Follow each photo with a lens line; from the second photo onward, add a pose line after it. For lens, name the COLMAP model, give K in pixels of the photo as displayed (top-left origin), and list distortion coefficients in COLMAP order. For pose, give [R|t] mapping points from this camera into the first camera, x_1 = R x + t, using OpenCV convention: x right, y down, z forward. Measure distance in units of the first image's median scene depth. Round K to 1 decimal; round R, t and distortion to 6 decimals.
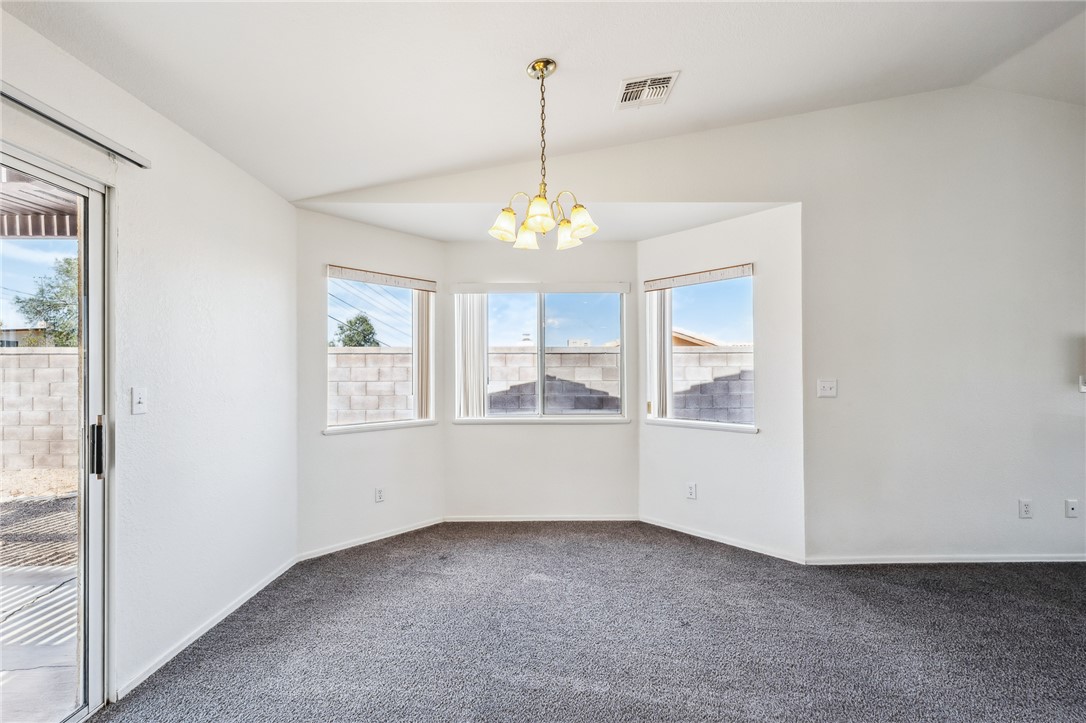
lens RADIAL K [[455.3, 0, 543.3], [0, 455.3, 367.9], [0, 0, 1]] dist [0.000425, -0.000316]
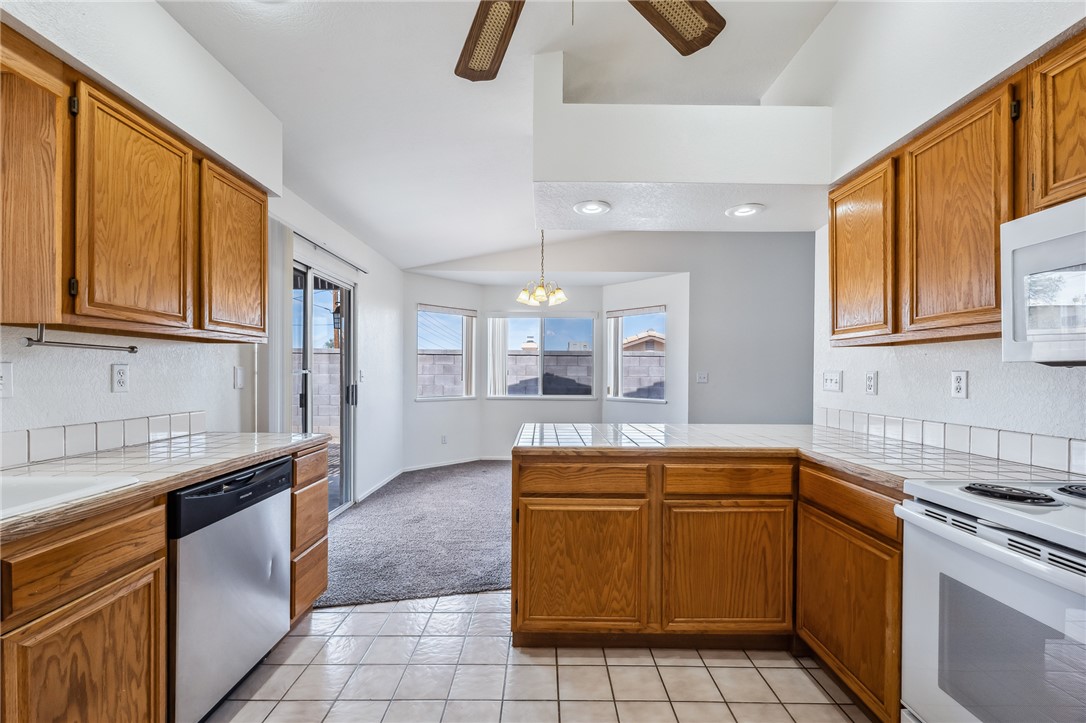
lens RADIAL K [[455.3, 0, 542.2], [0, 455.3, 375.7], [0, 0, 1]] dist [0.000425, -0.000316]
pose [[0.999890, 0.011336, -0.009541, 0.013113], [-0.011184, 0.999811, 0.015877, 0.012012], [0.009719, -0.015769, 0.999828, -0.603024]]
